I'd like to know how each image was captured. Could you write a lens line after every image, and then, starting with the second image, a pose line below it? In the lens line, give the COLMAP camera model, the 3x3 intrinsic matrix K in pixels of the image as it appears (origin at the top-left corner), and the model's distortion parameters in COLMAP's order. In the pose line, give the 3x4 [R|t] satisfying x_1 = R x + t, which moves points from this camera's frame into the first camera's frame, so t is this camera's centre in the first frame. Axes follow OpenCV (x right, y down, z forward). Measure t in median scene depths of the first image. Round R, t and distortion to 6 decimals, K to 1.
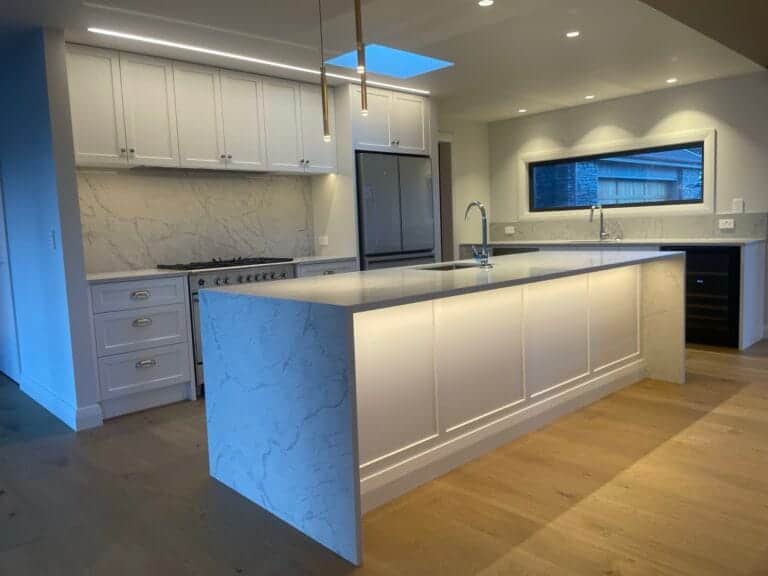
lens RADIAL K [[583.8, 0, 383.5], [0, 583.8, 284.7], [0, 0, 1]] dist [0.079652, -0.110398]
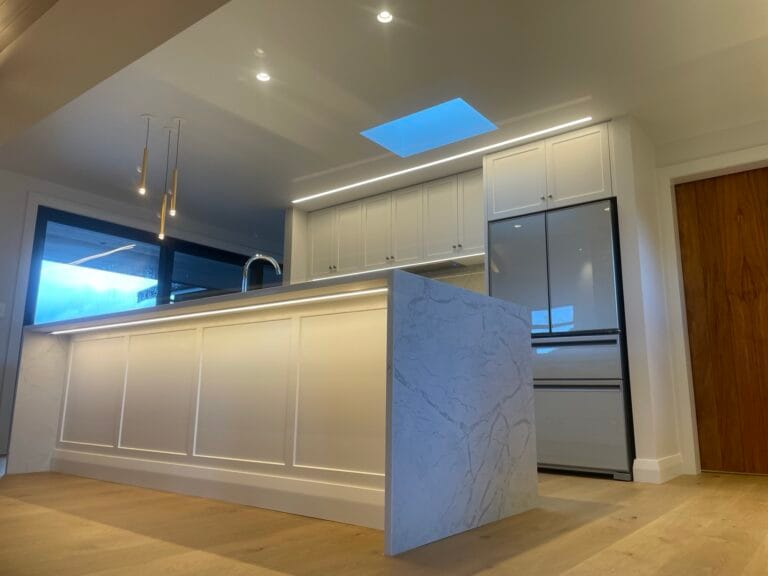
lens RADIAL K [[582.9, 0, 392.8], [0, 582.9, 283.1], [0, 0, 1]] dist [0.089341, -0.128834]
pose [[0.158053, -0.148718, -0.976167, 0.784522], [-0.114992, 0.979094, -0.167783, 0.031076], [0.980712, 0.138770, 0.137648, 0.733758]]
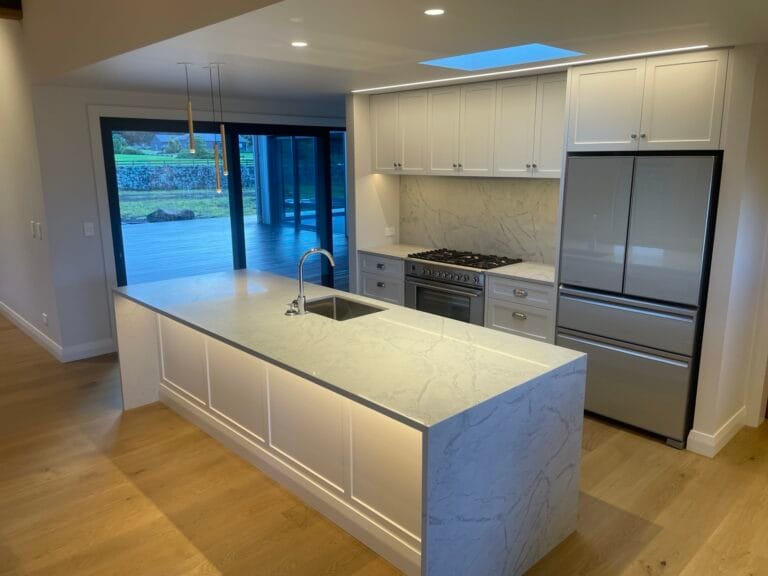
lens RADIAL K [[583.8, 0, 383.5], [0, 583.8, 284.7], [0, 0, 1]] dist [0.079652, -0.110398]
pose [[0.000544, 0.252219, -0.967670, 0.758006], [-0.097067, 0.963114, 0.250977, -0.230097], [0.995278, 0.093792, 0.025006, 0.738701]]
